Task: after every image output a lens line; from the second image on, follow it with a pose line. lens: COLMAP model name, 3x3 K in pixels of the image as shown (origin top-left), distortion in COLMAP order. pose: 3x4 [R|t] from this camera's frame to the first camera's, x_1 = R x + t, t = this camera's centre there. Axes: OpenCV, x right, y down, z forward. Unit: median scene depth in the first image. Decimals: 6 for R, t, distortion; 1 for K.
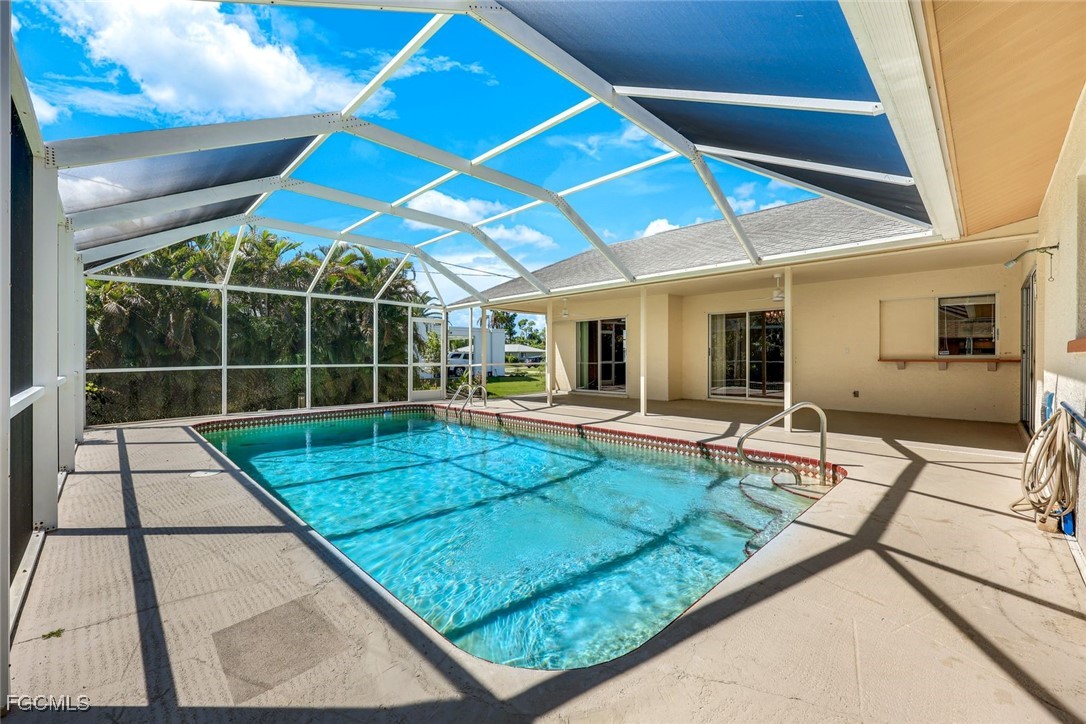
lens RADIAL K [[435.9, 0, 537.9], [0, 435.9, 359.5], [0, 0, 1]] dist [0.001287, 0.000108]
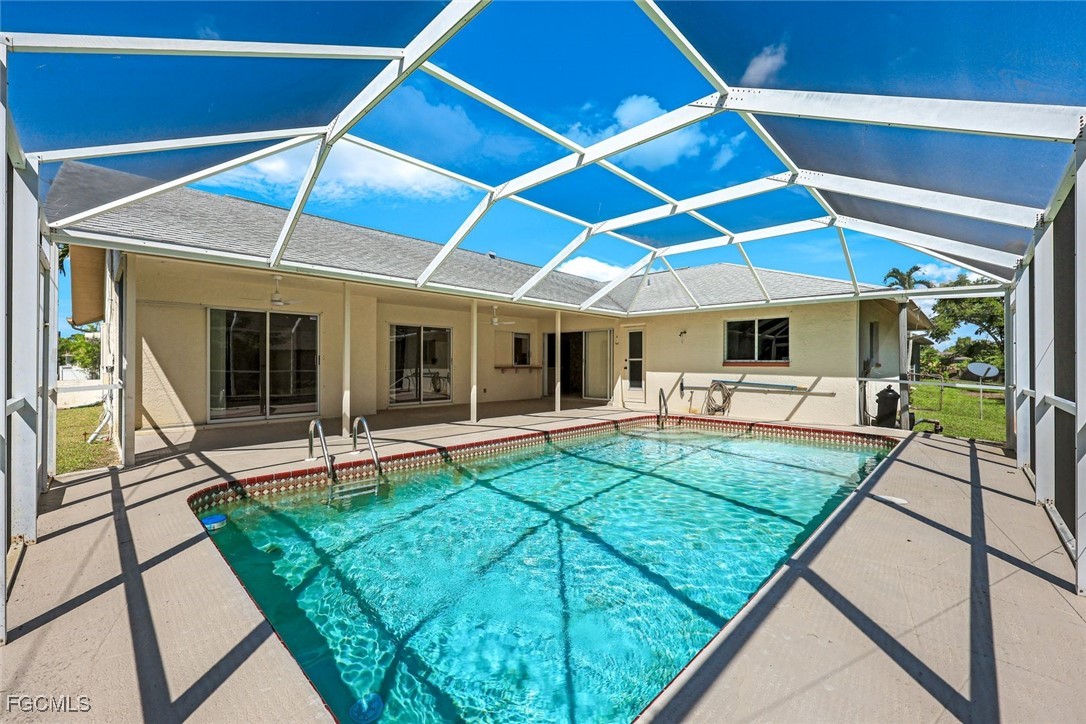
lens RADIAL K [[435.9, 0, 537.9], [0, 435.9, 359.5], [0, 0, 1]] dist [0.001287, 0.000108]
pose [[-0.010308, 0.013203, 0.999860, -0.814629], [0.002189, 0.999911, -0.013182, -0.007691], [-0.999944, 0.002053, -0.010335, 0.874252]]
